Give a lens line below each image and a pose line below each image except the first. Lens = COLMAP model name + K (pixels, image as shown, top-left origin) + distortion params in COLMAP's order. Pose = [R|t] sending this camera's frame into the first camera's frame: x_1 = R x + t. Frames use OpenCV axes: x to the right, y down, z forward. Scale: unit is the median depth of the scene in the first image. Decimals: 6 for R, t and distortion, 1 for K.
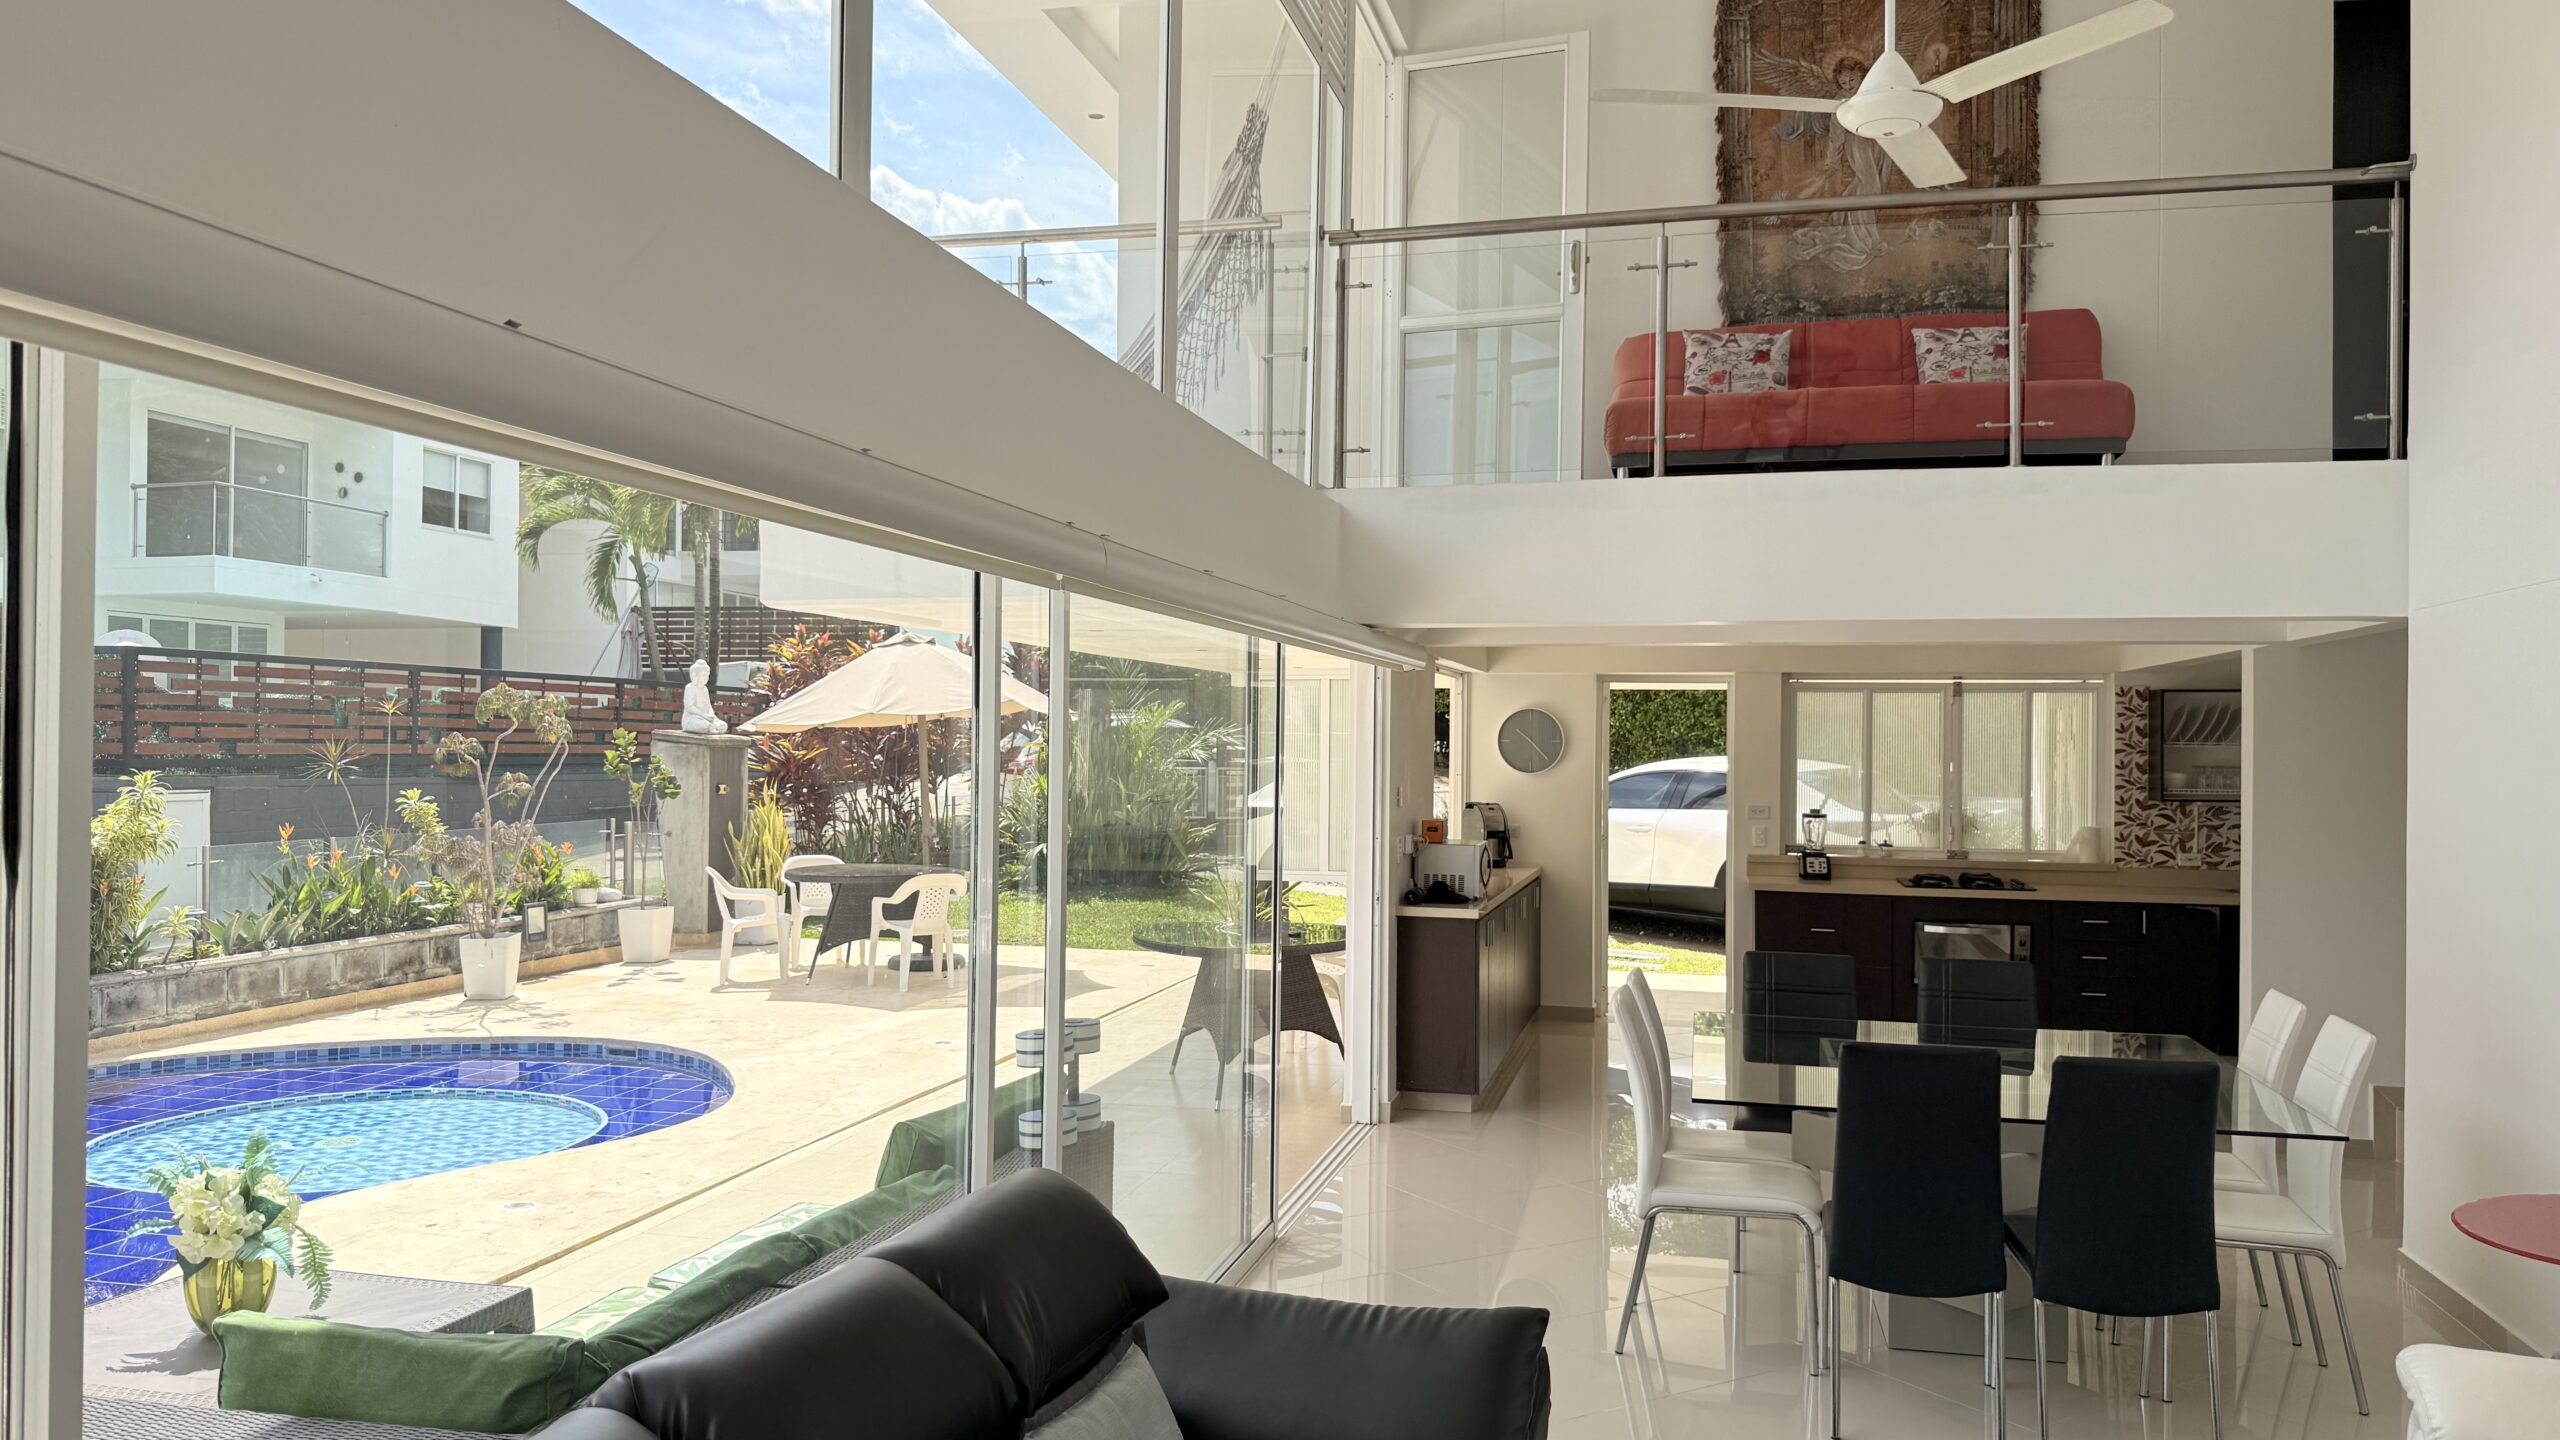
lens RADIAL K [[1792.7, 0, 1283.7], [0, 1792.7, 735.2], [0, 0, 1]] dist [0.087933, -0.127187]
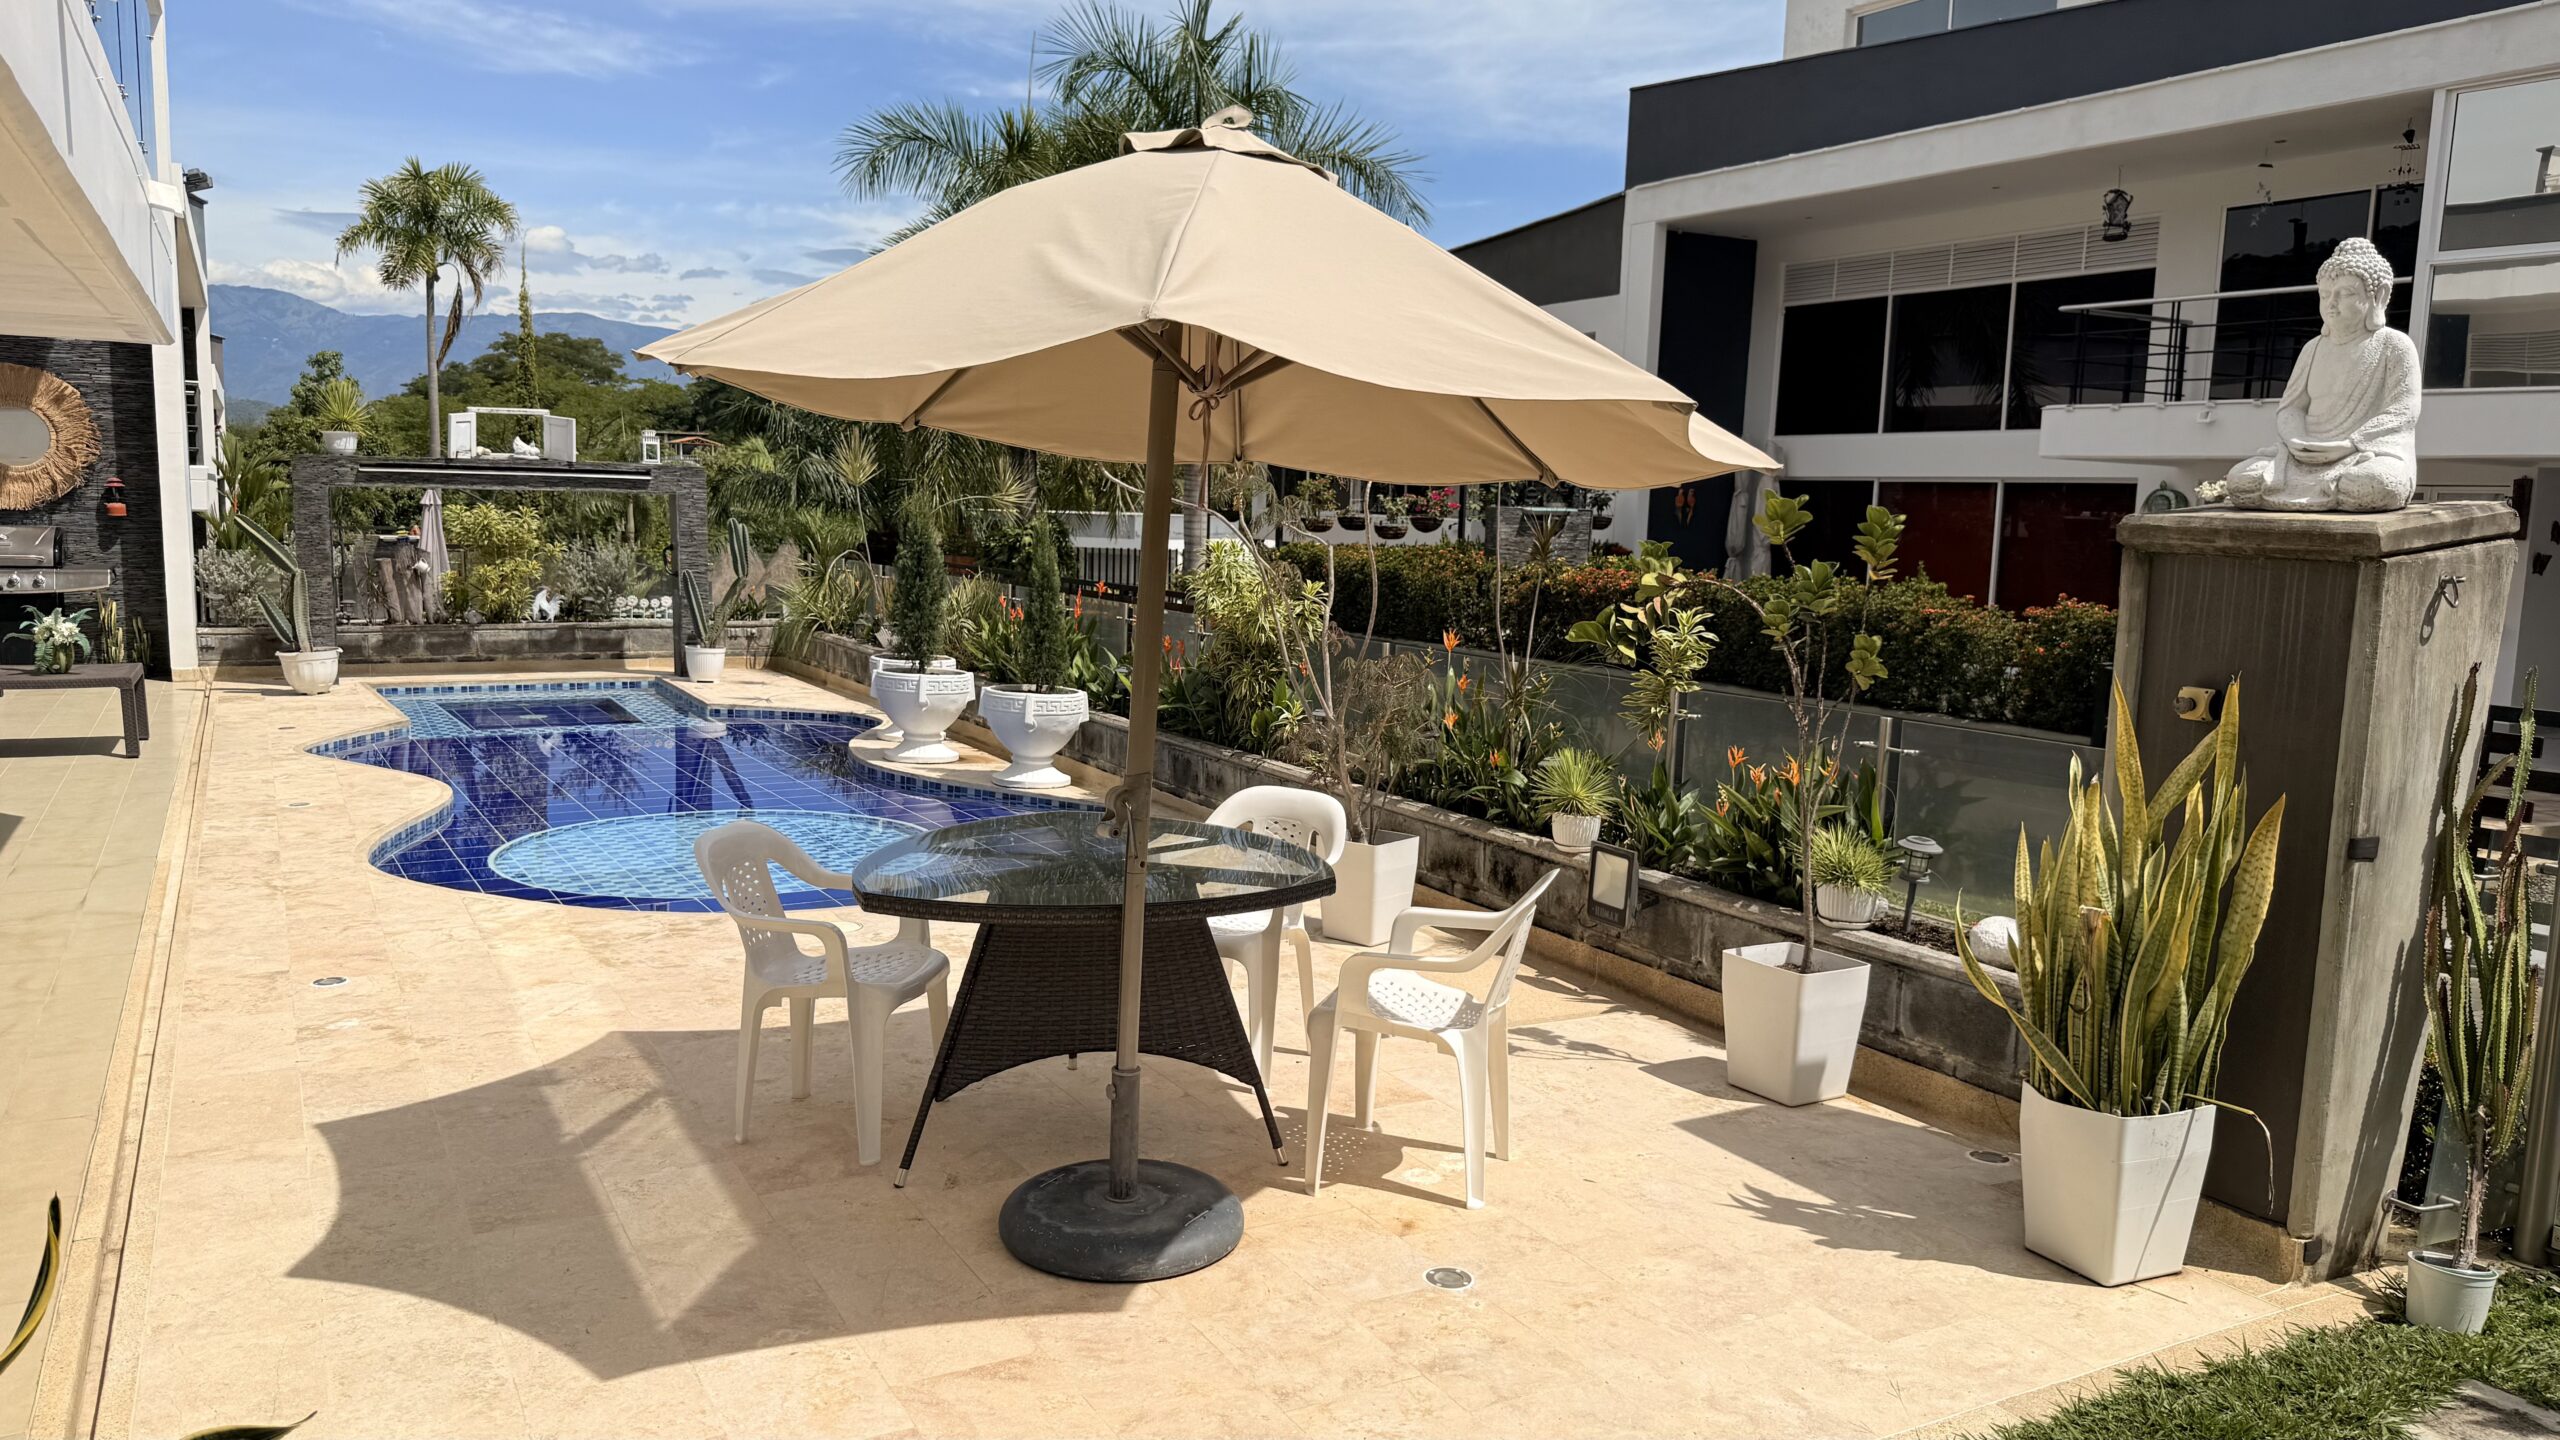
lens RADIAL K [[1792.7, 0, 1268.2], [0, 1792.7, 740.4], [0, 0, 1]] dist [0.087933, -0.127187]
pose [[-0.736336, 0.063374, -0.673642, -0.006628], [-0.030105, 0.991549, 0.126189, 0.002961], [0.675946, 0.113198, -0.728206, 1.588810]]
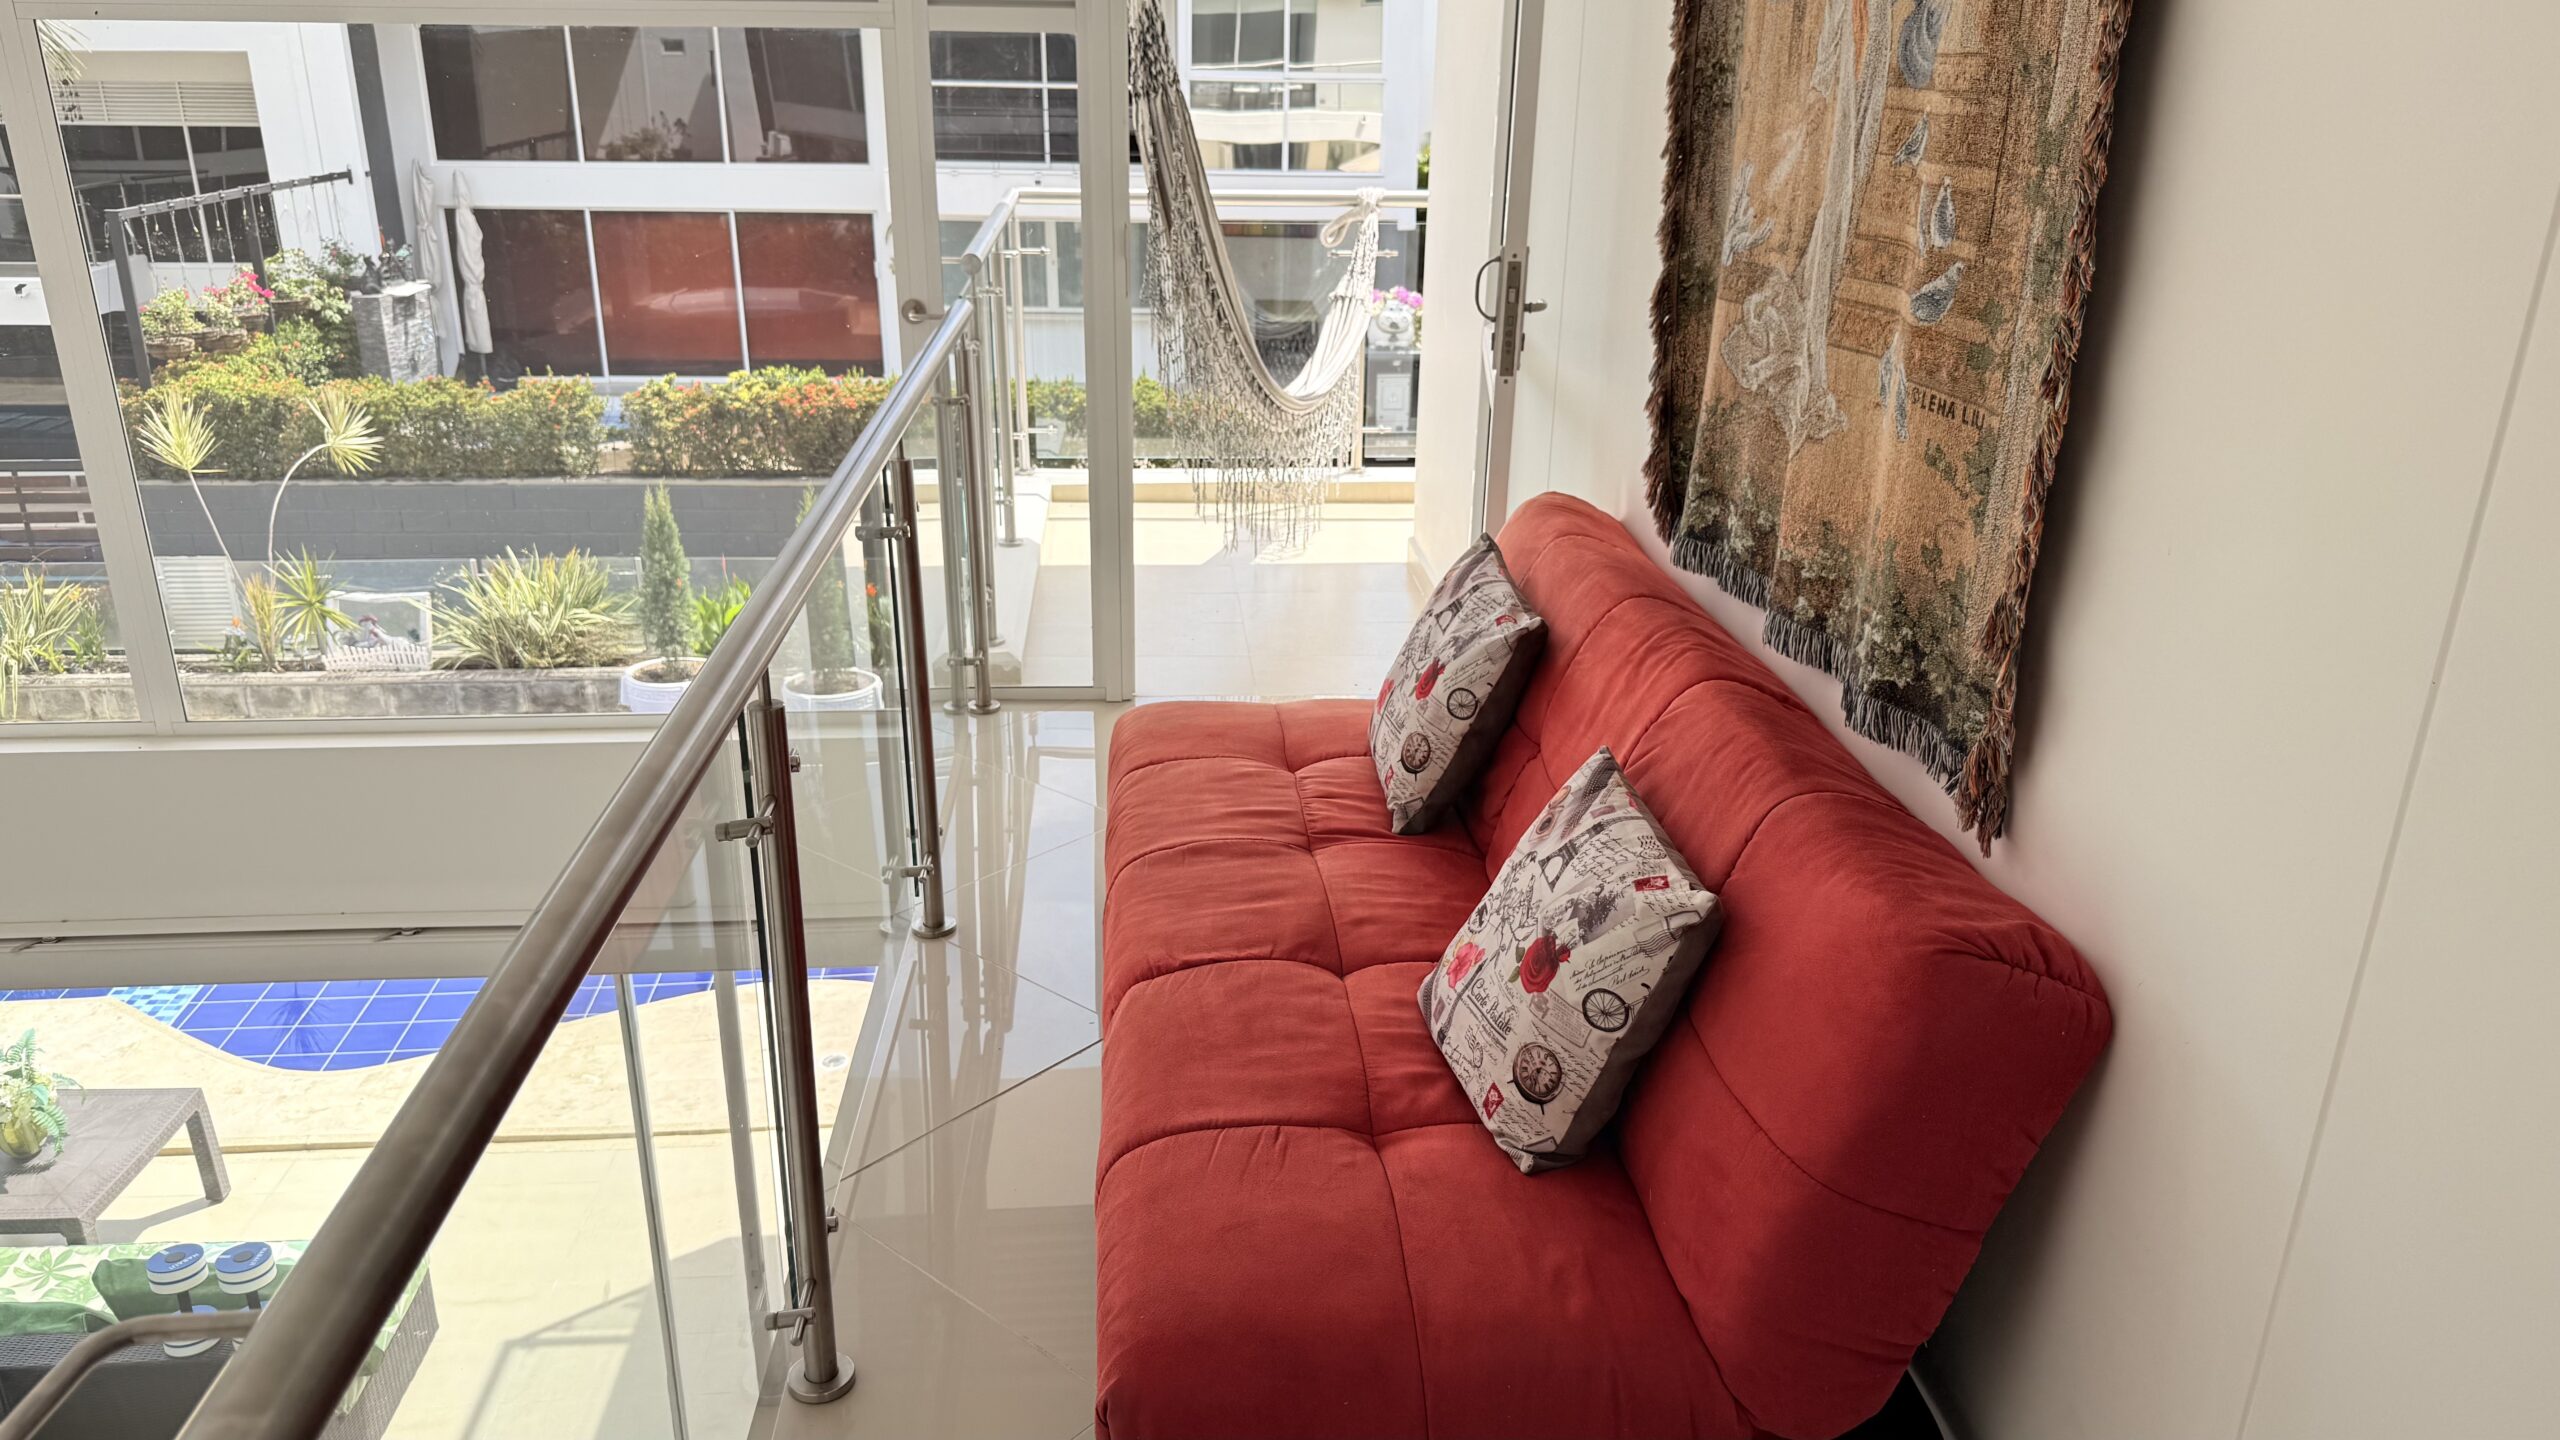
lens RADIAL K [[1792.7, 0, 1269.3], [0, 1792.7, 726.4], [0, 0, 1]] dist [0.087933, -0.127187]
pose [[0.299534, 0.333571, -0.893873, 0.424218], [-0.007825, 0.937717, 0.347311, -0.234160], [0.954053, -0.097037, 0.283489, 0.595679]]
